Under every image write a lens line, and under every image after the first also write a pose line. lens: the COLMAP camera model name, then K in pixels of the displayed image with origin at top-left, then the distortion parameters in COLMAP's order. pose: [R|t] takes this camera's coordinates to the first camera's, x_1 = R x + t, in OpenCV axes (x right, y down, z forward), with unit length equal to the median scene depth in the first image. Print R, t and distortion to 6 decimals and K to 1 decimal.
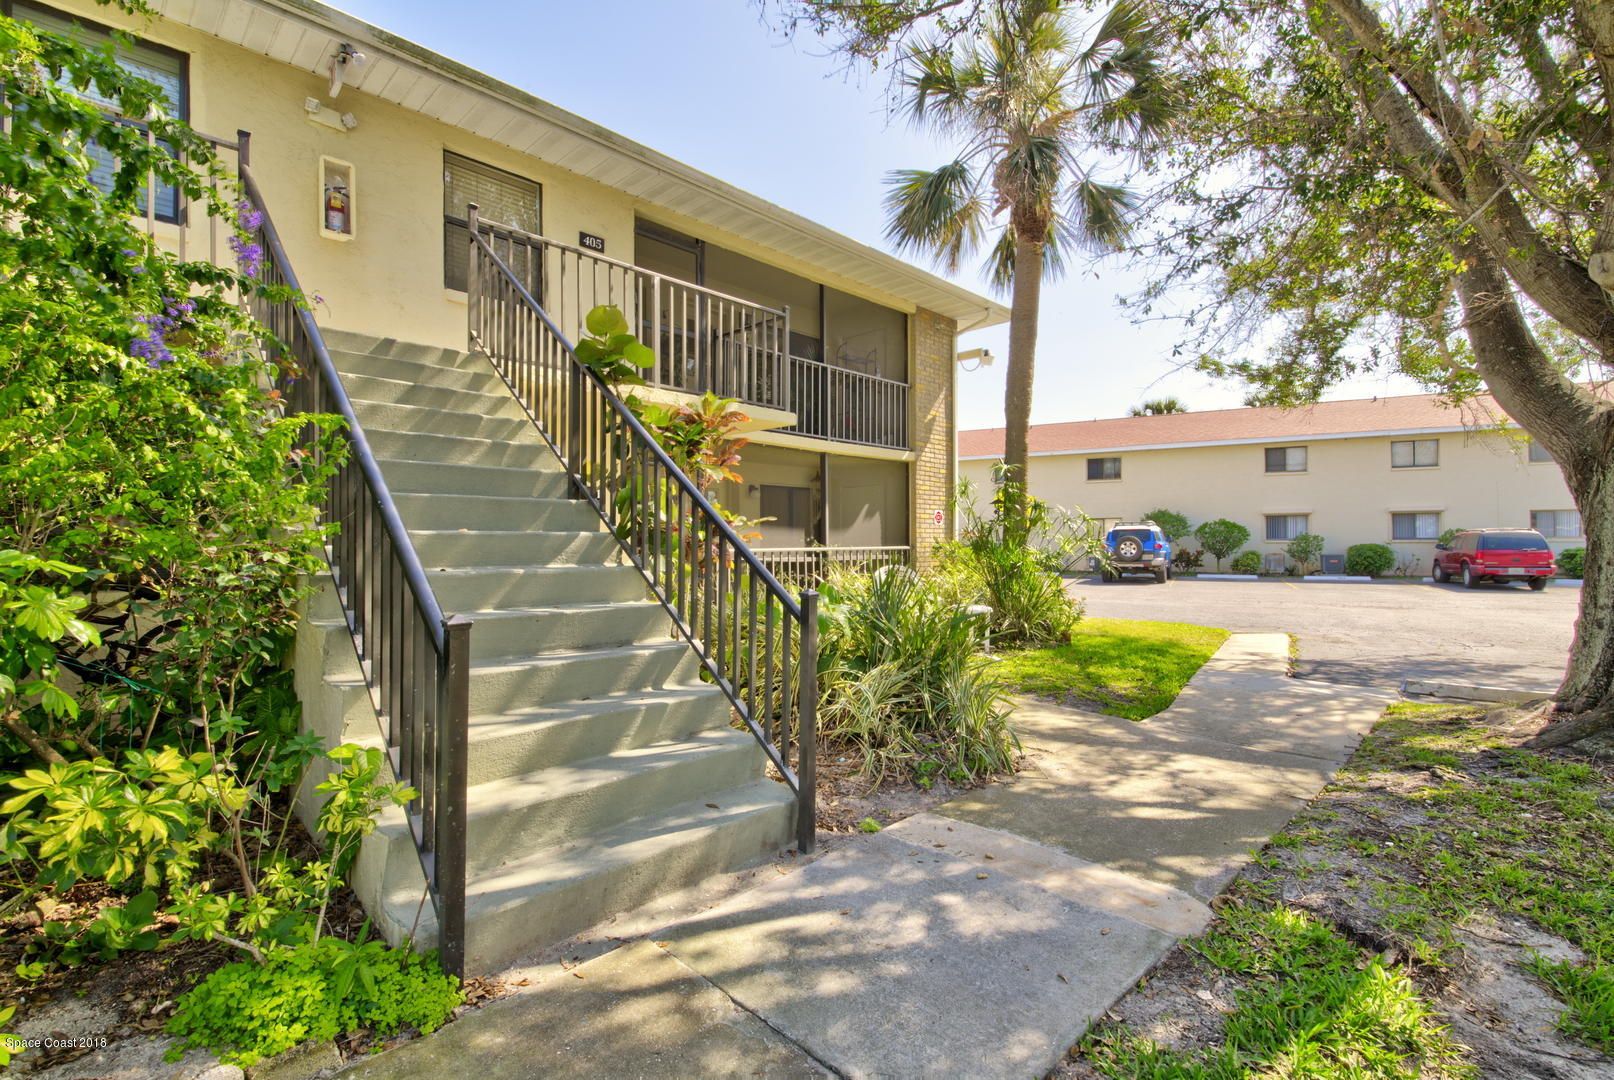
lens RADIAL K [[755.1, 0, 801.9], [0, 755.1, 540.2], [0, 0, 1]] dist [0.000815, 0.000023]
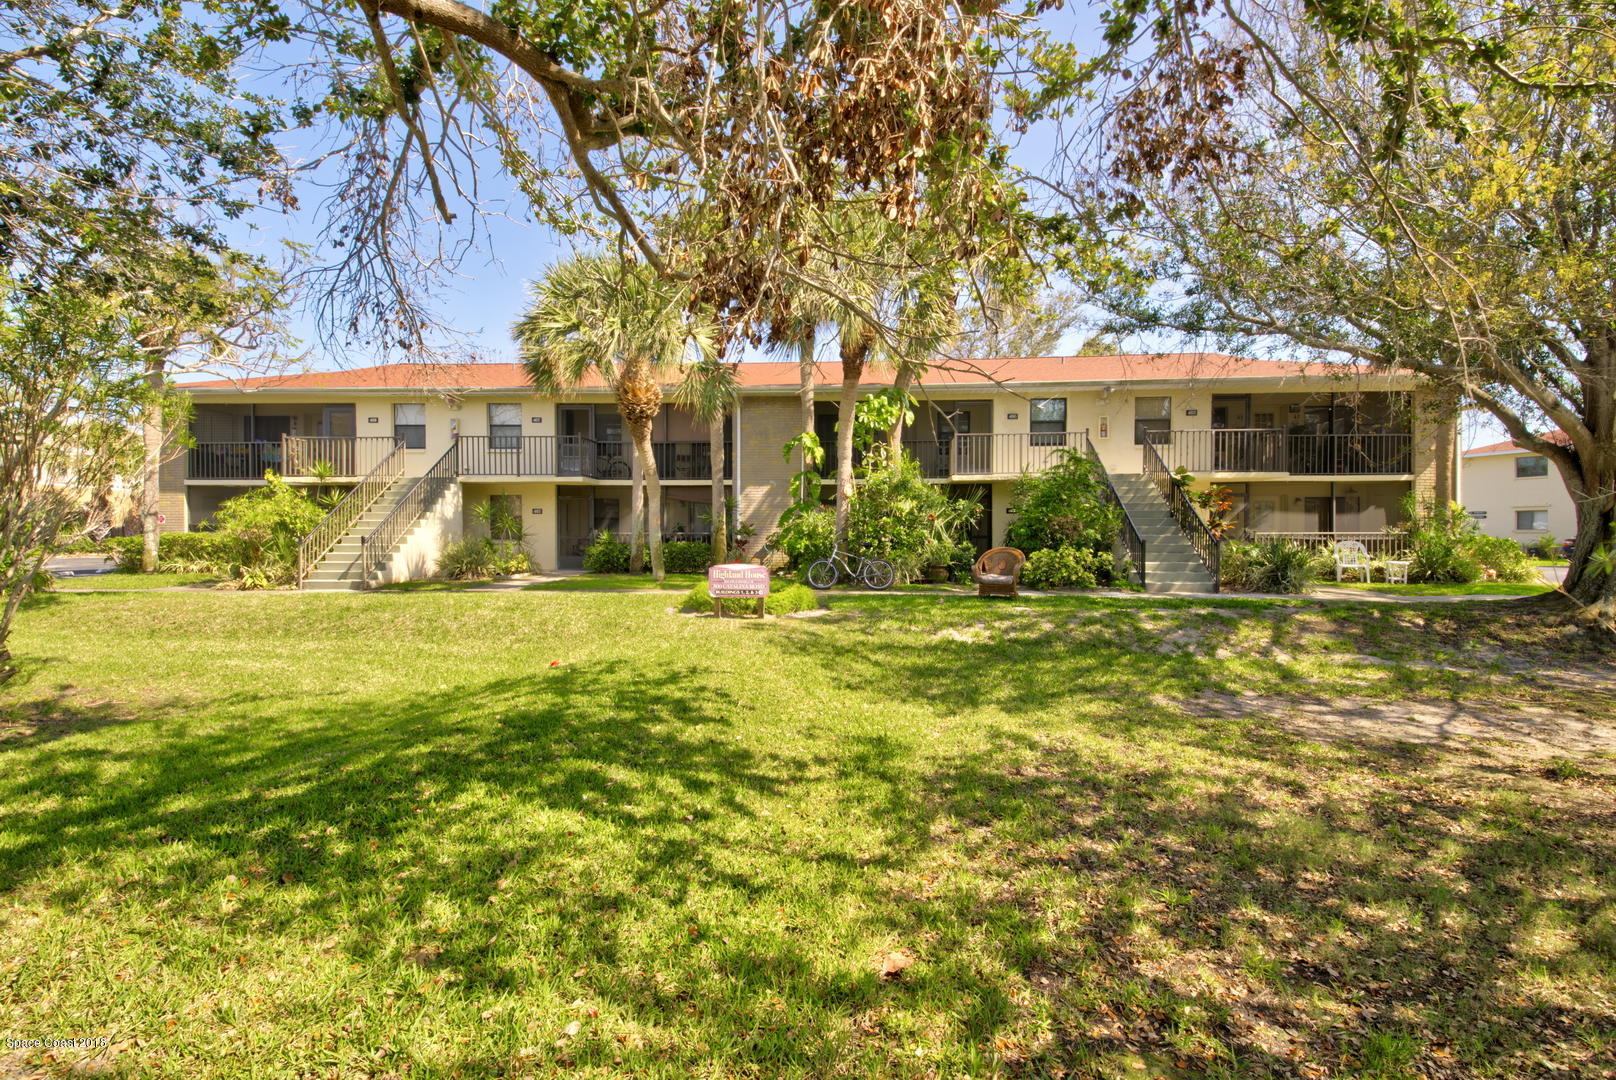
lens RADIAL K [[756.0, 0, 802.9], [0, 756.0, 539.9], [0, 0, 1]] dist [0.000815, 0.000023]
pose [[0.672688, -0.004364, -0.739913, 0.548506], [0.005858, 0.999983, -0.000572, 0.022396], [0.739903, -0.003950, 0.672702, -1.276022]]
